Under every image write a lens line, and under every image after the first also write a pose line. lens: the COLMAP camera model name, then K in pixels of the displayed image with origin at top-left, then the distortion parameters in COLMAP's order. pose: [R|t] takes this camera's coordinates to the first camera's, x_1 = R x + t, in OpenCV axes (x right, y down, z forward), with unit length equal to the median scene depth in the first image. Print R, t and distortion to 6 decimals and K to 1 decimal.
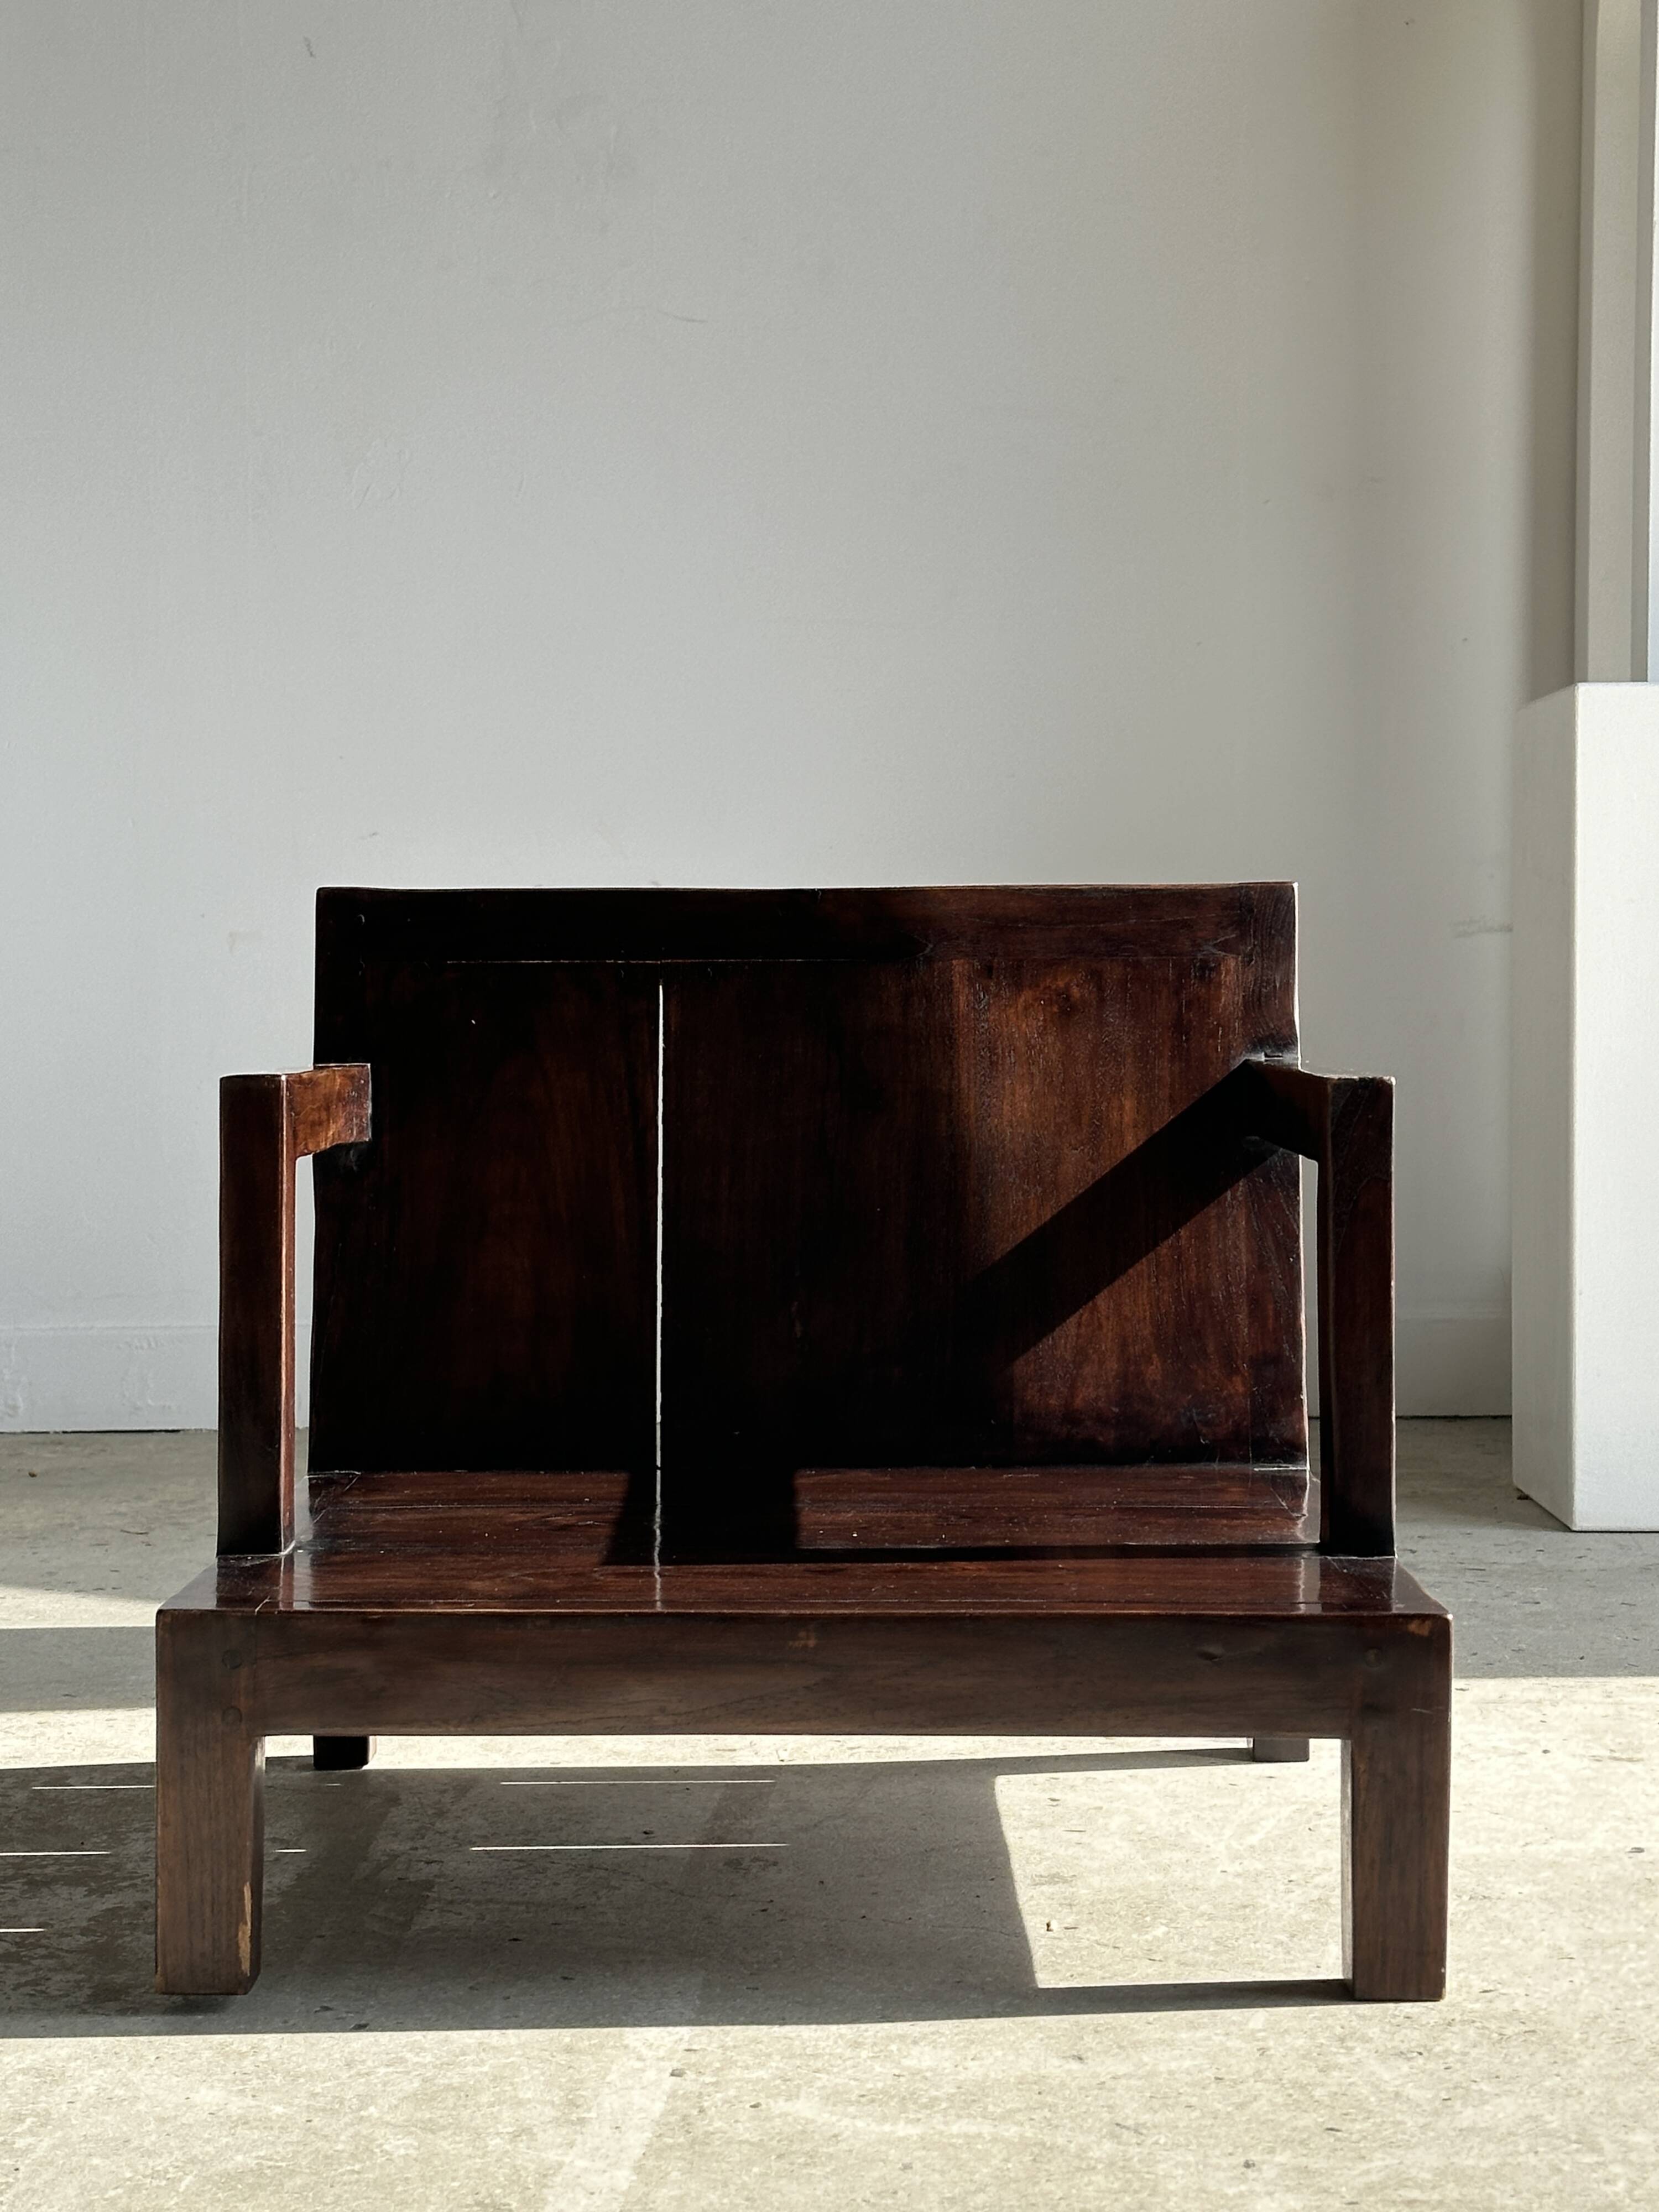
lens RADIAL K [[3865.5, 0, 831.5], [0, 3865.5, 1107.0], [0, 0, 1]] dist [0.177833, -0.283897]
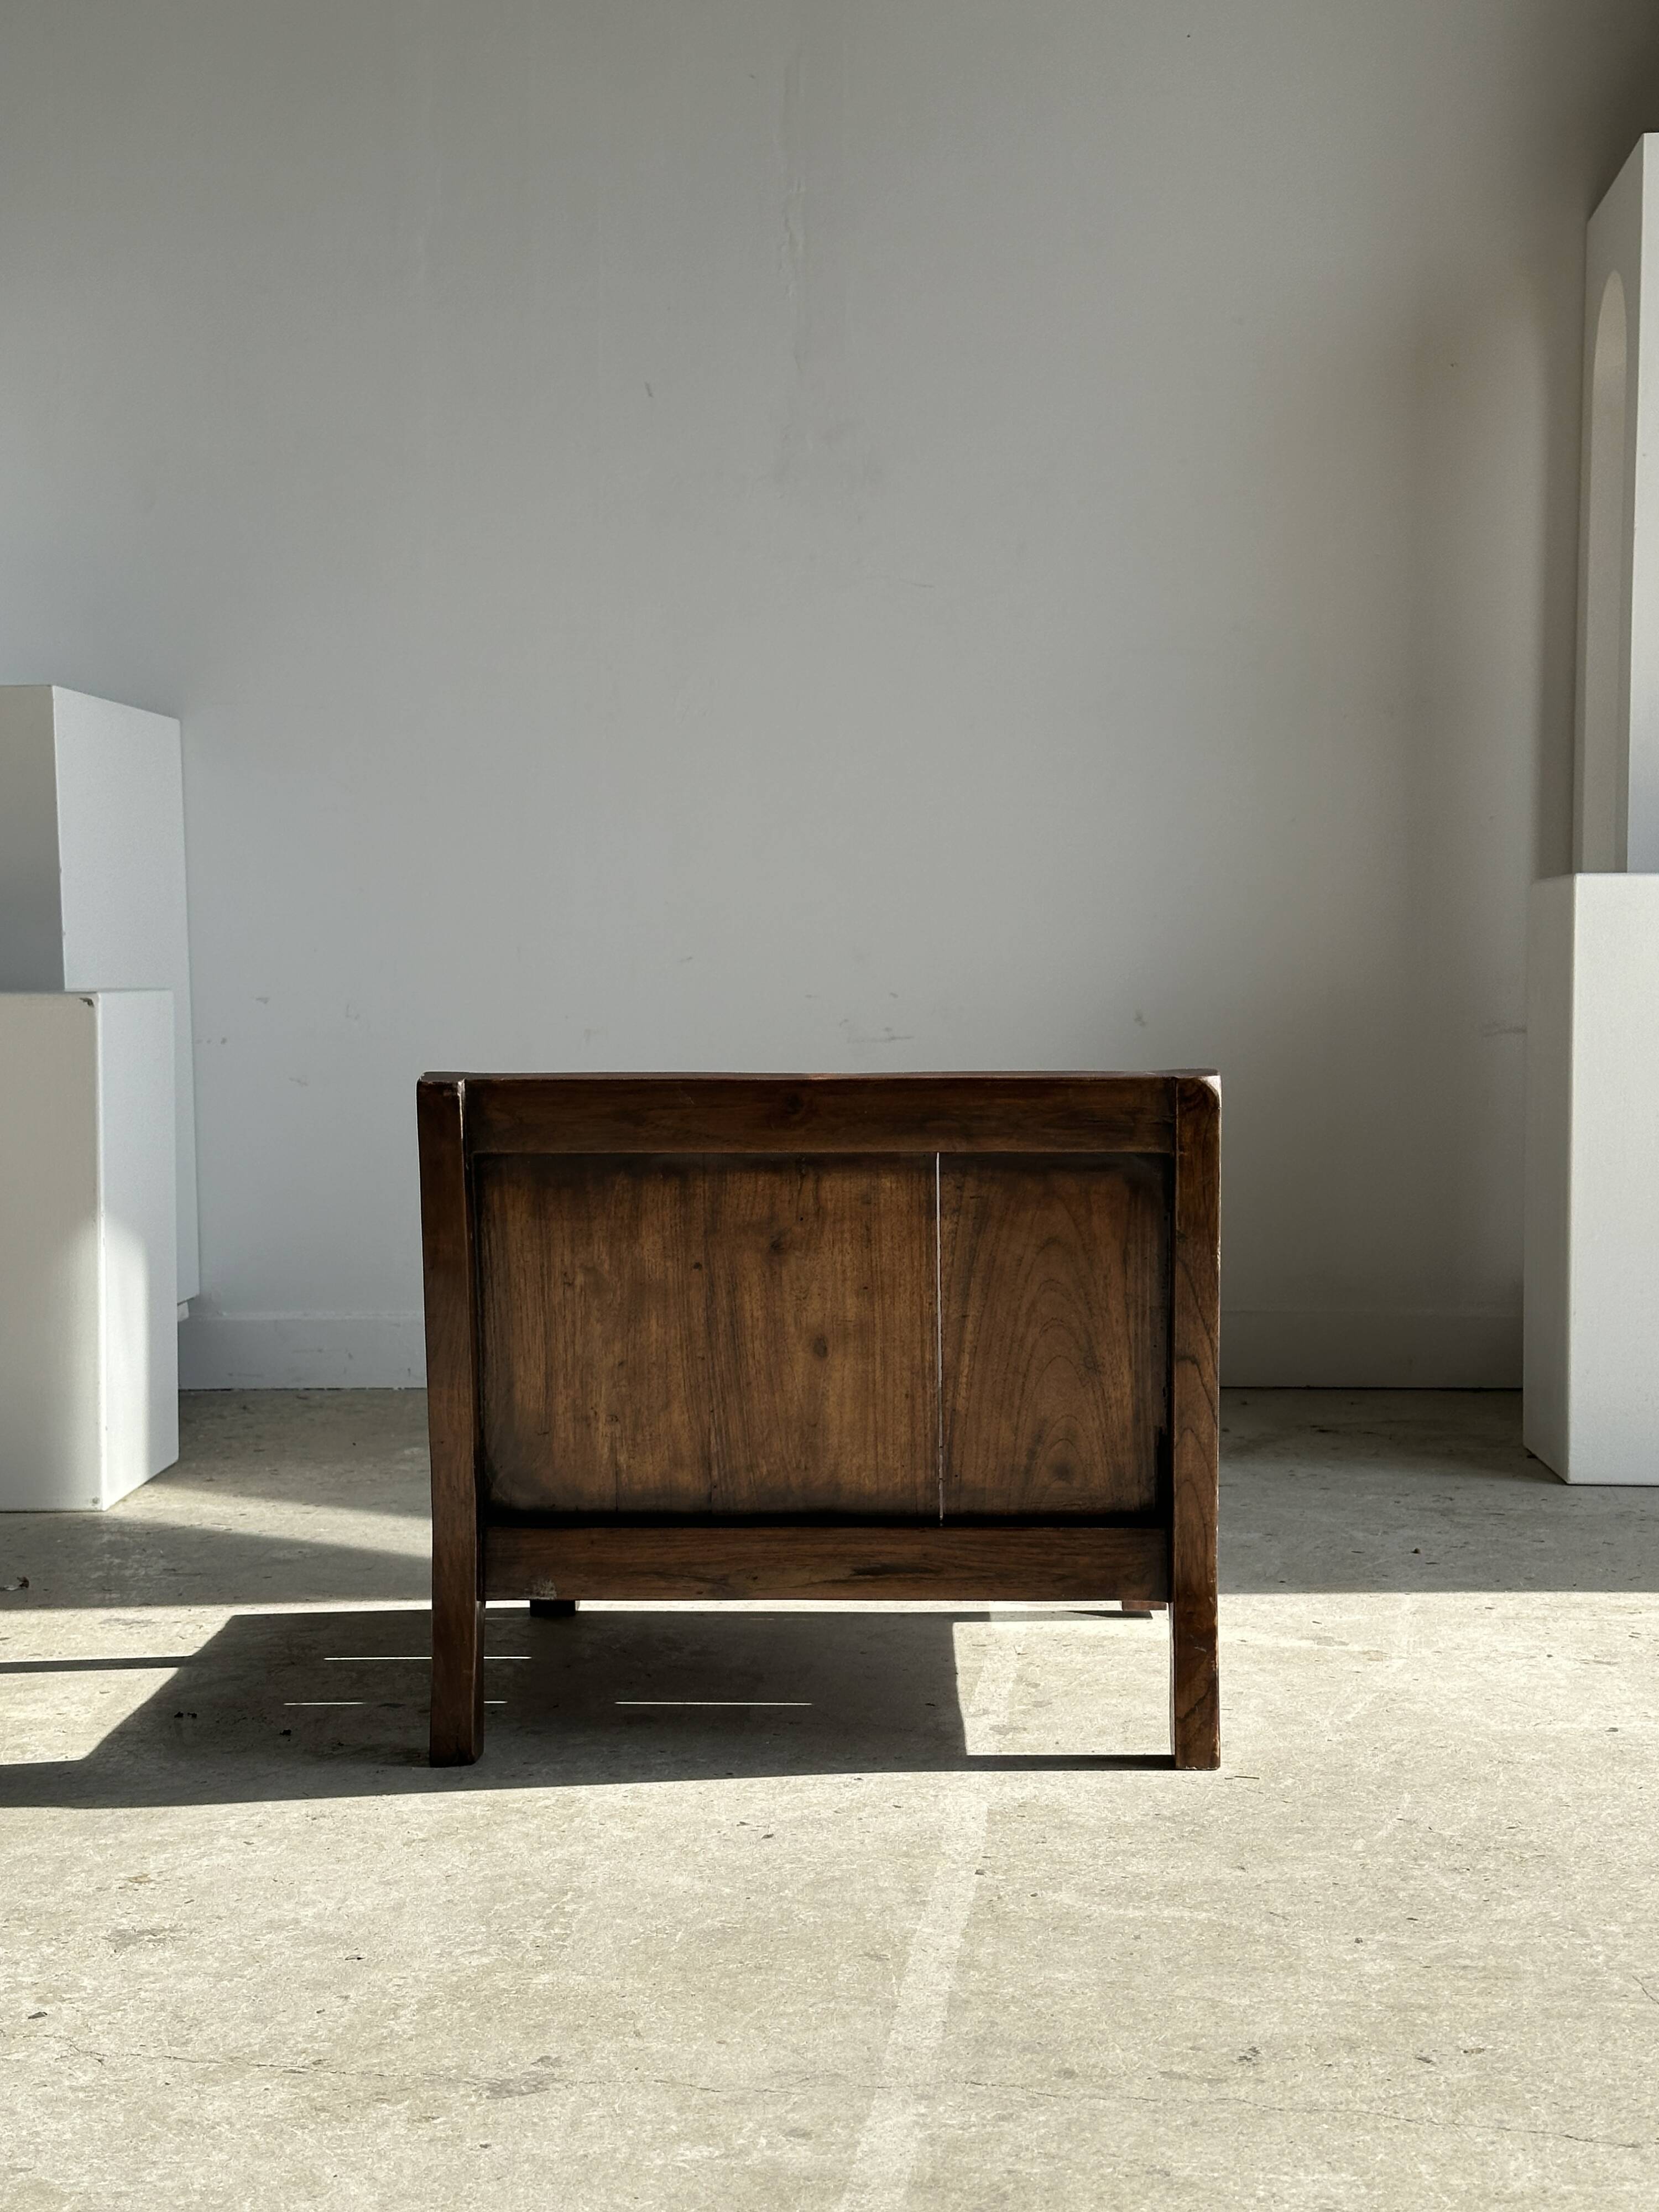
lens RADIAL K [[3059.8, 0, 832.0], [0, 3059.8, 1123.7], [0, 0, 1]] dist [0.218010, -0.506378]
pose [[0.998994, 0.005560, -0.044489, -0.043365], [-0.004980, 0.999901, 0.013133, -0.061341], [0.044558, -0.012899, 0.998924, -0.210612]]
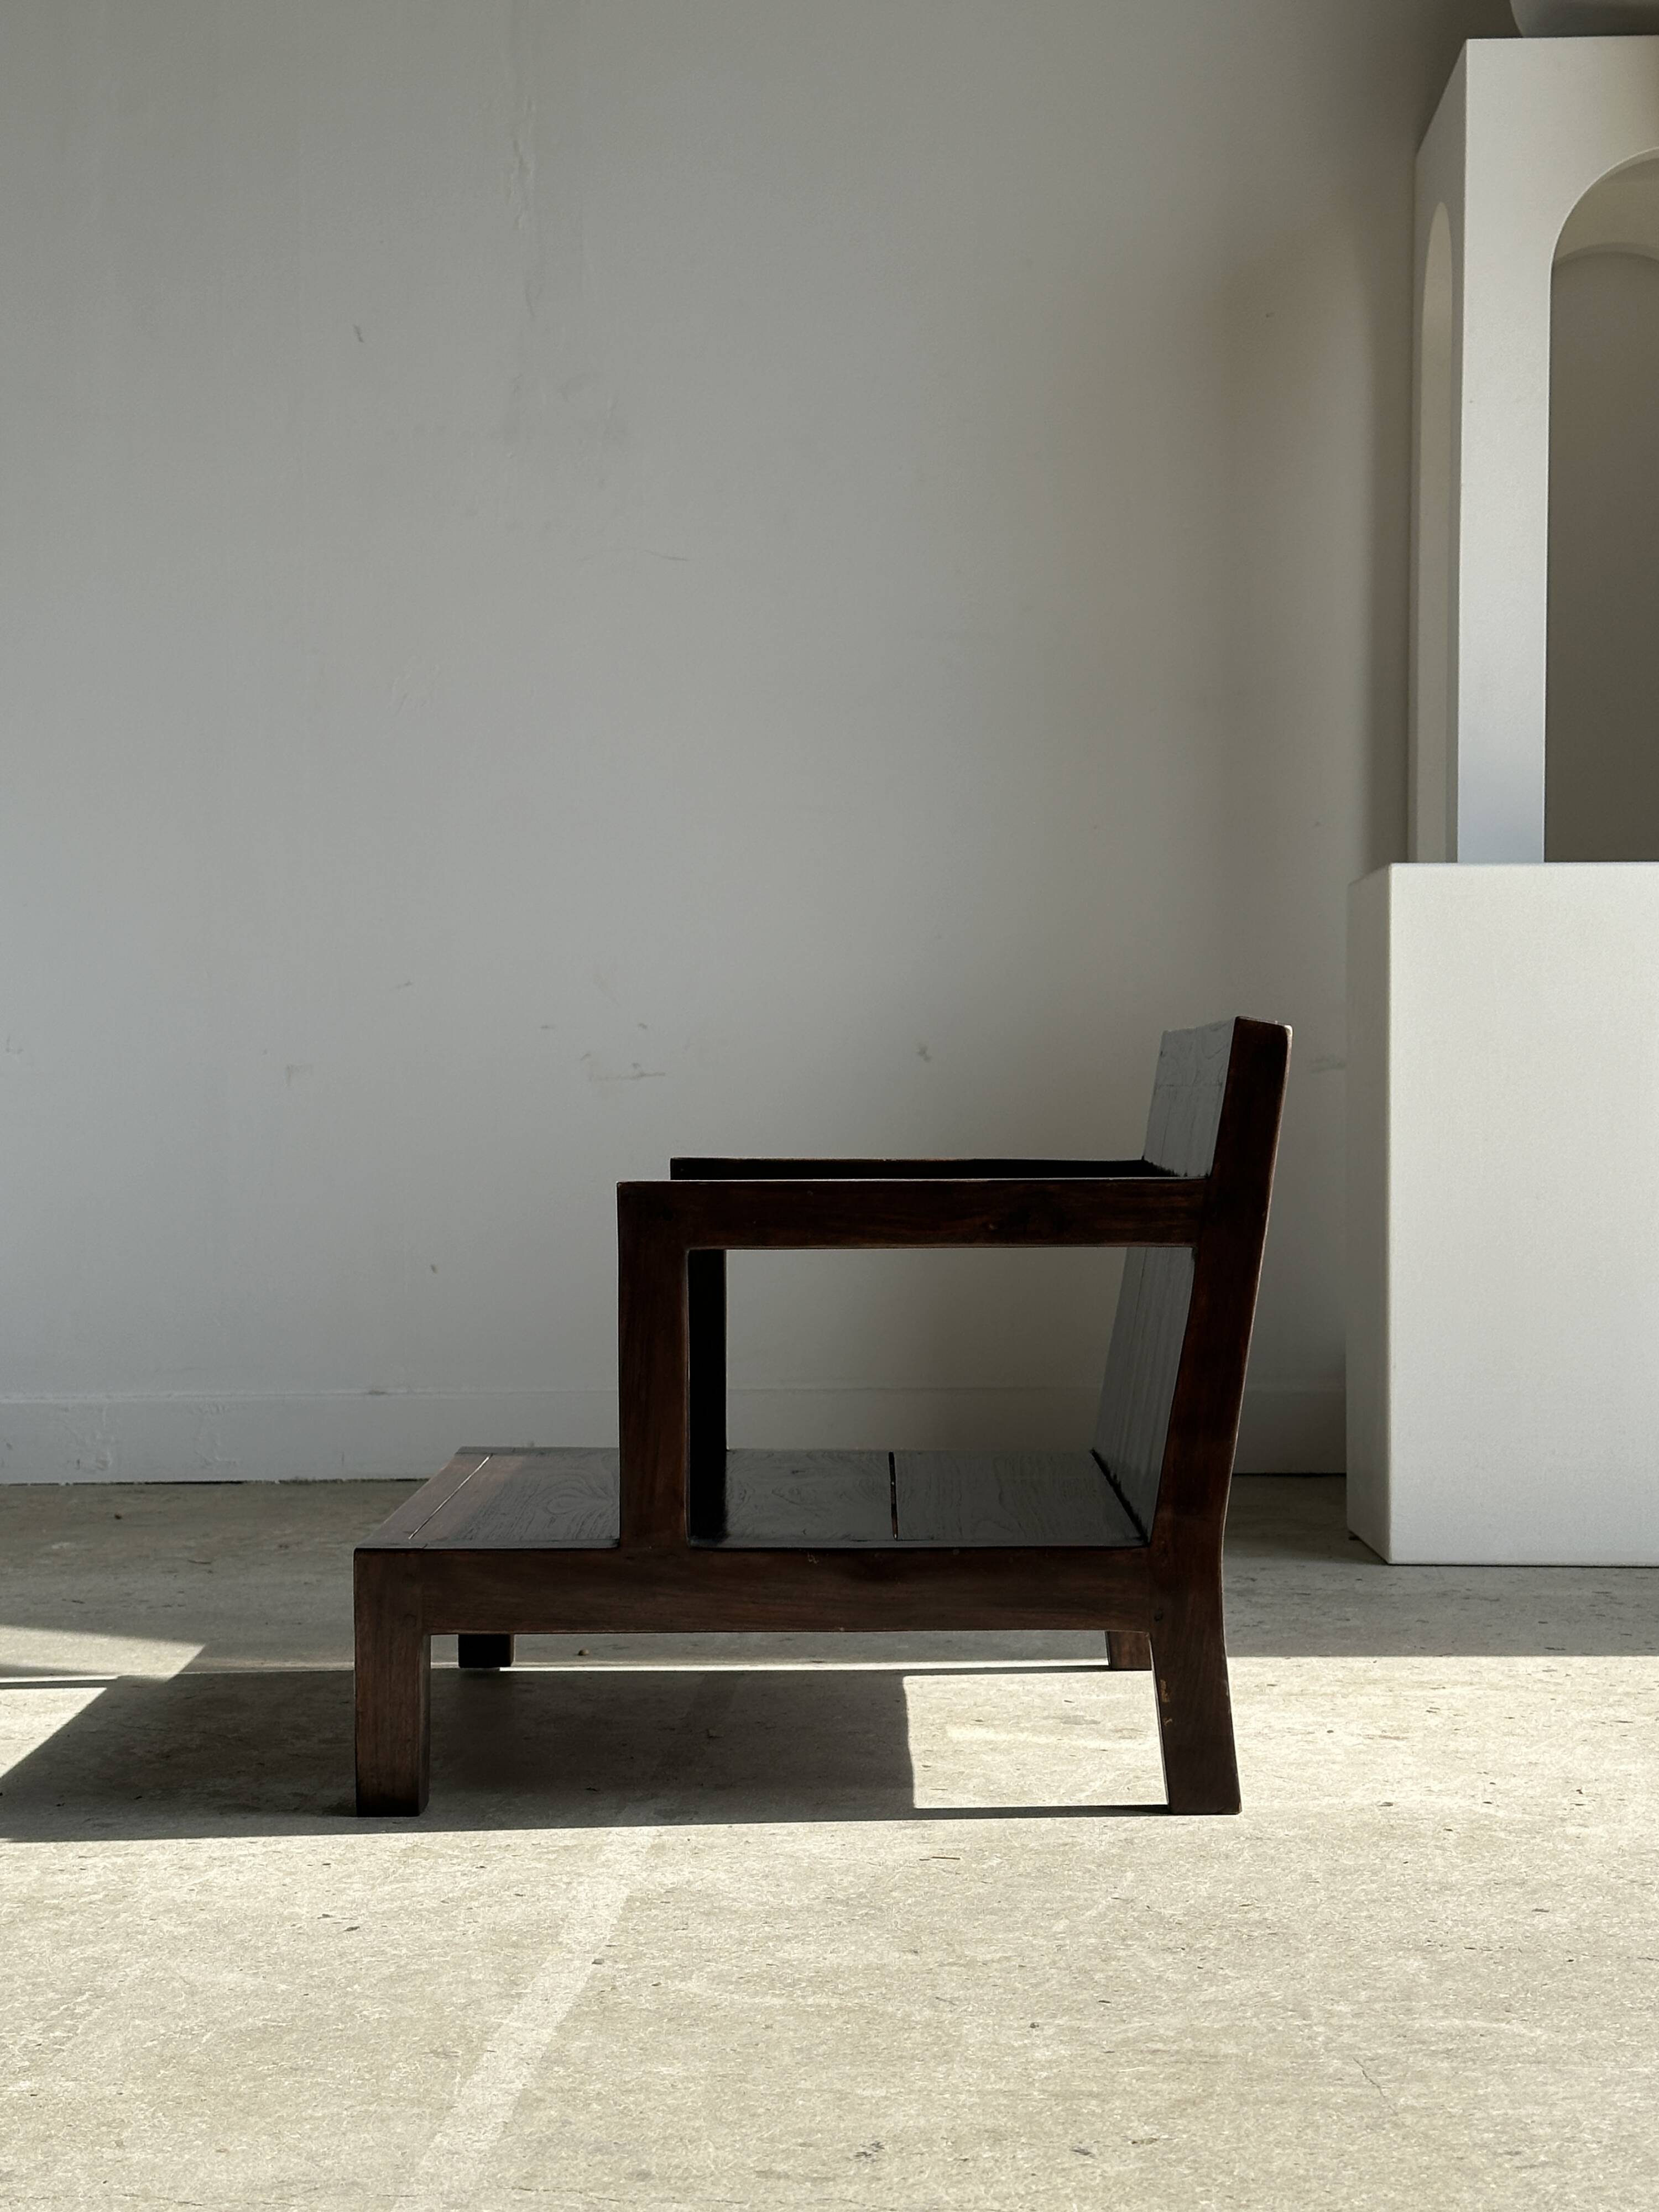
lens RADIAL K [[3389.5, 0, 814.4], [0, 3389.5, 1146.4], [0, 0, 1]] dist [0.194101, -0.383938]
pose [[0.999967, 0.002829, -0.007637, 0.037220], [-0.002995, 0.999757, -0.021818, 0.005629], [0.007574, 0.021840, 0.999733, -0.116297]]
